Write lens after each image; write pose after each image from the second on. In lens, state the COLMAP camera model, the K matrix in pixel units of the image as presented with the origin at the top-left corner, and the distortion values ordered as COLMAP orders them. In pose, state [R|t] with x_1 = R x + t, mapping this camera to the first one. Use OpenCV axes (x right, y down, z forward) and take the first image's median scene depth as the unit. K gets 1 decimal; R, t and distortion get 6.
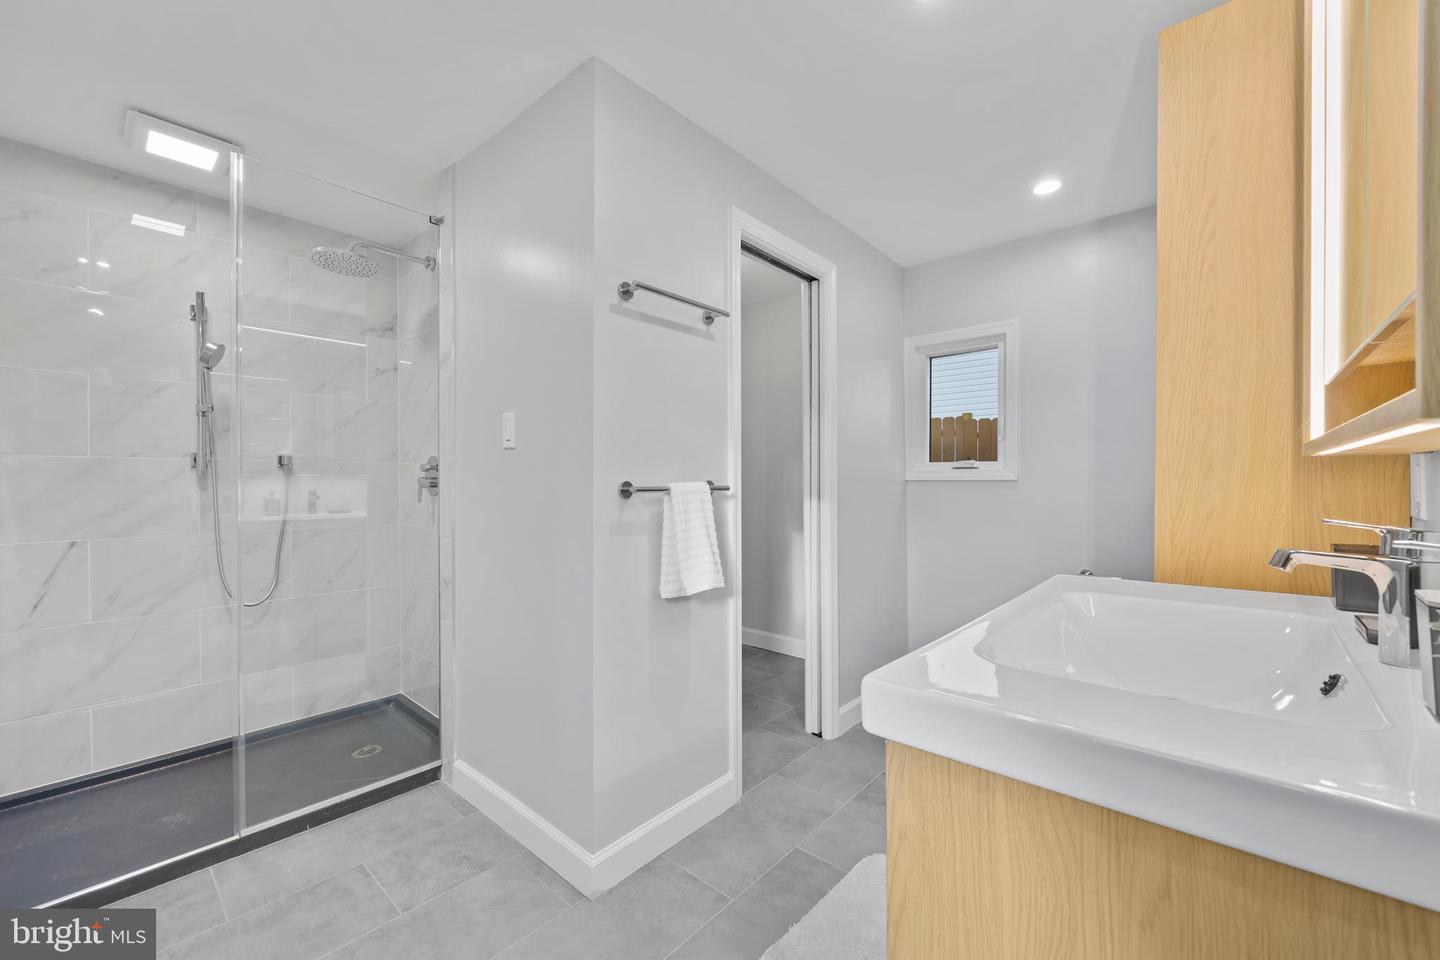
lens RADIAL K [[547.2, 0, 707.3], [0, 547.2, 484.9], [0, 0, 1]] dist [-0.004360, -0.000293]
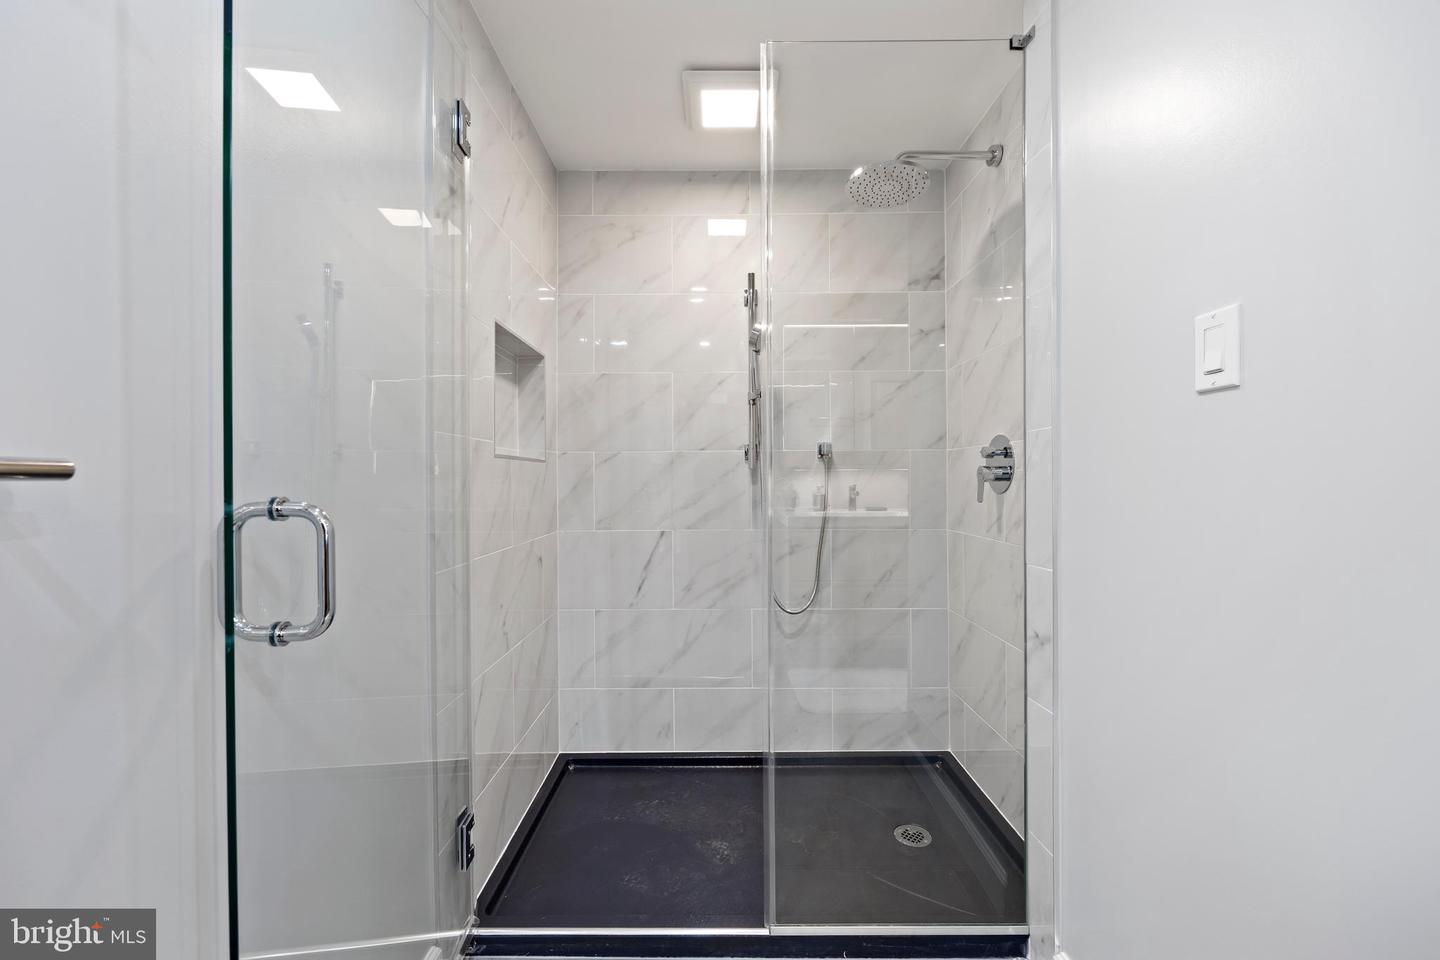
lens RADIAL K [[547.2, 0, 707.3], [0, 547.2, 484.9], [0, 0, 1]] dist [-0.004360, -0.000293]
pose [[0.631792, 0.001871, -0.775136, -0.224077], [0.000722, 0.999995, 0.003002, 0.008256], [0.775138, -0.002457, 0.631787, 0.313799]]
